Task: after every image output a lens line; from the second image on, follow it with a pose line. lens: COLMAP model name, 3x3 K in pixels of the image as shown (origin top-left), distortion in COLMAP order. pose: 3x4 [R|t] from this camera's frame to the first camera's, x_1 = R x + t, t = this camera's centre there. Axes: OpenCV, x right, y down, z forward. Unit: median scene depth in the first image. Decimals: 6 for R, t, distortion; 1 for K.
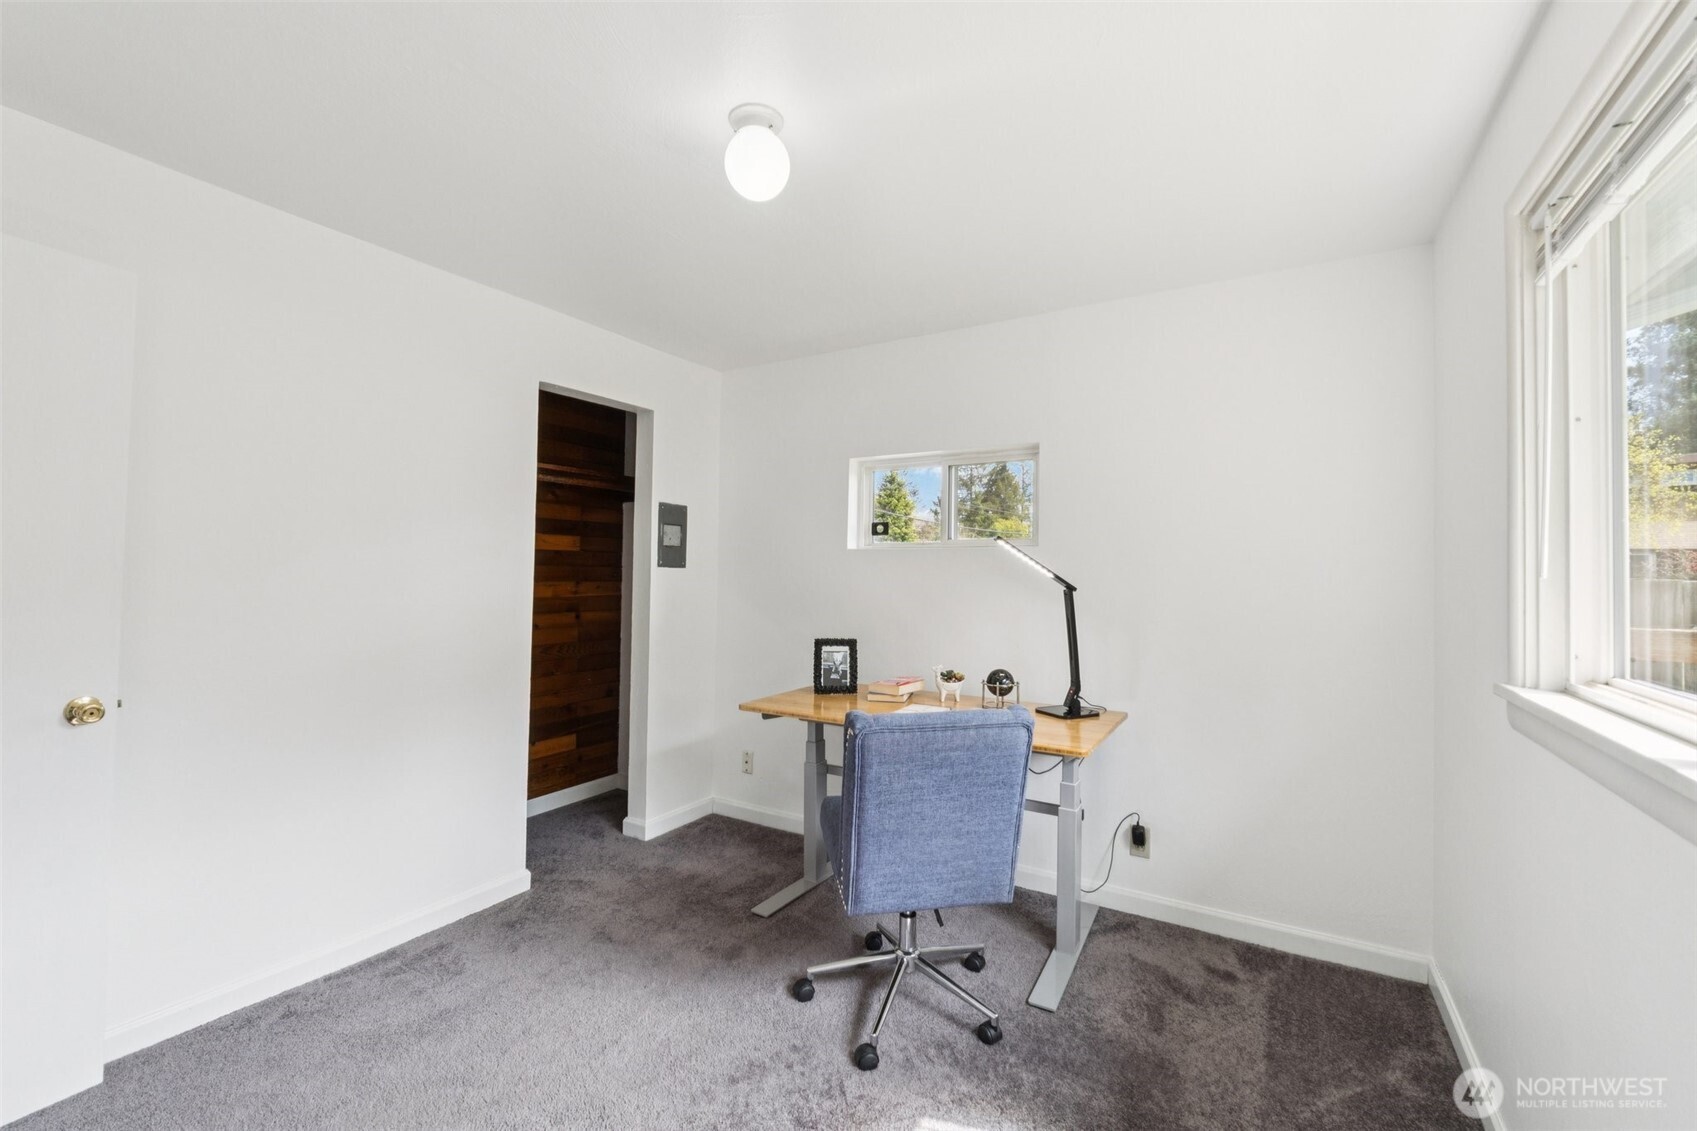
lens RADIAL K [[699.1, 0, 838.6], [0, 699.1, 555.4], [0, 0, 1]] dist [-0.010894, -0.000929]
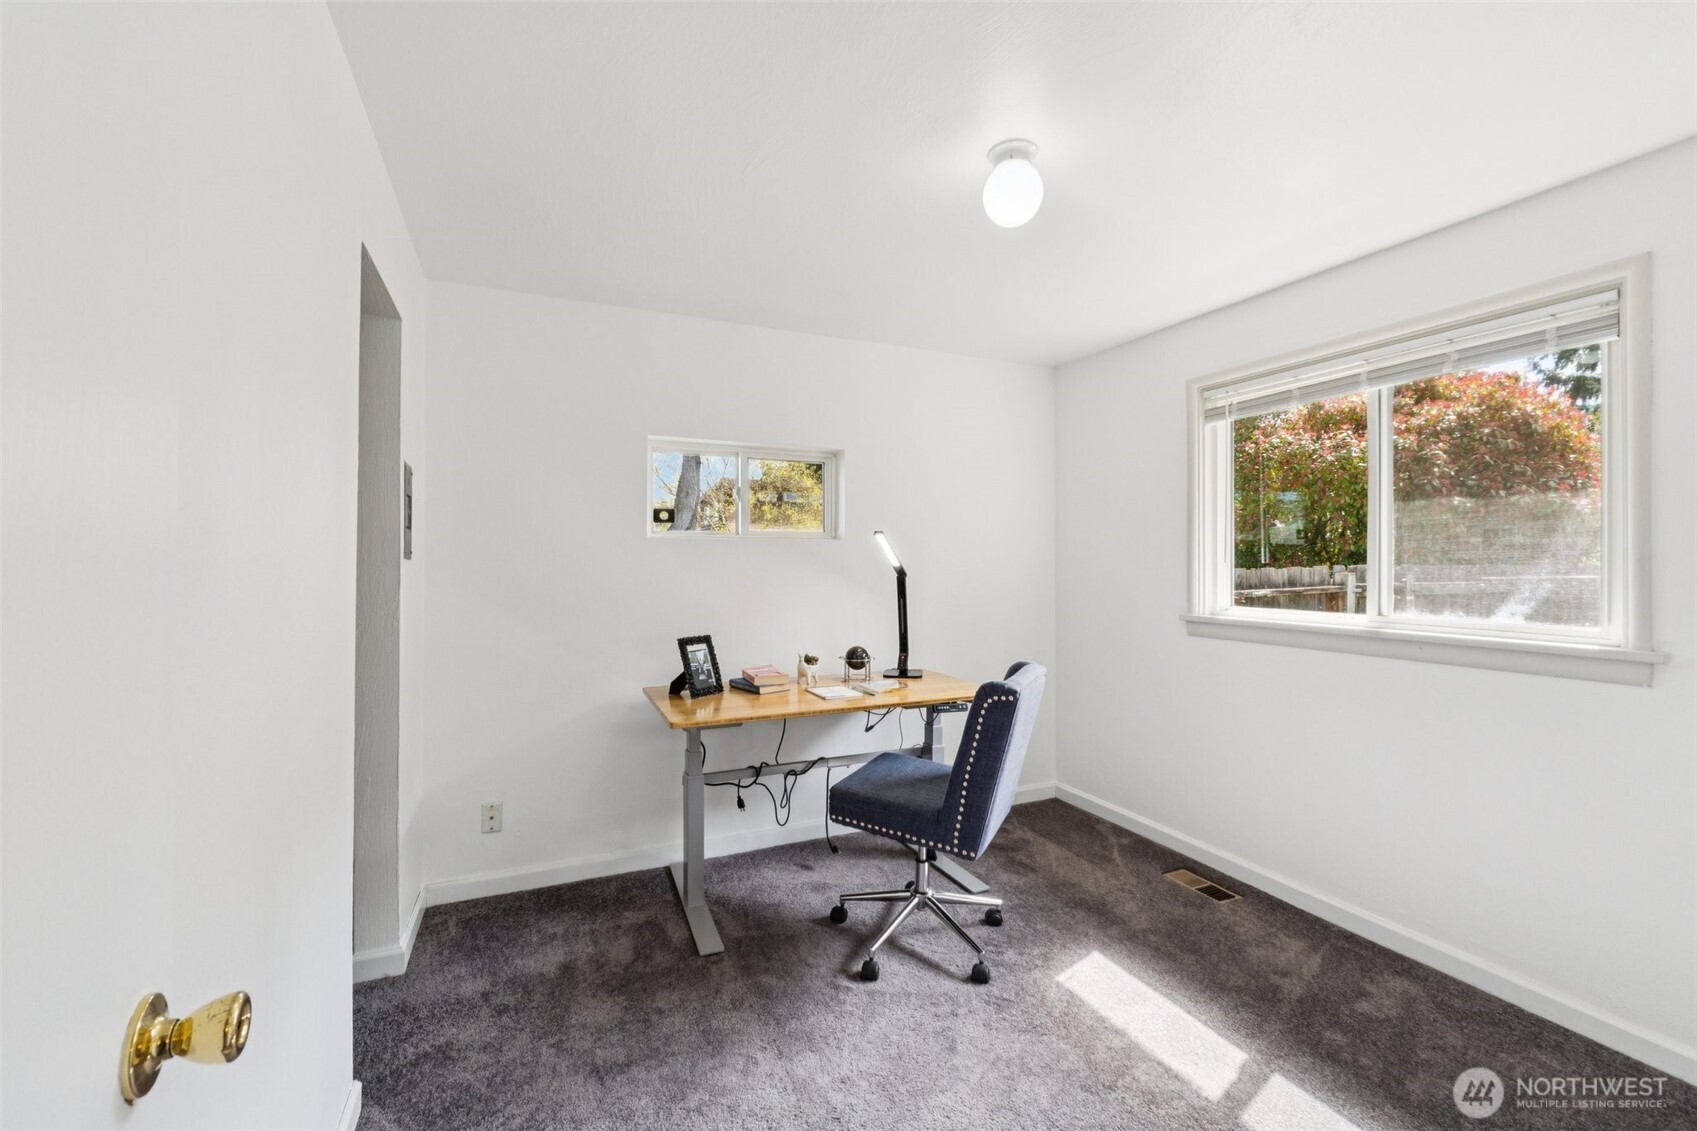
lens RADIAL K [[699.1, 0, 846.3], [0, 699.1, 571.4], [0, 0, 1]] dist [-0.010894, -0.000929]
pose [[0.567759, -0.016152, 0.823037, -0.645945], [-0.009748, 0.999605, 0.026342, 0.009226], [-0.823137, -0.022979, 0.567377, 0.331584]]
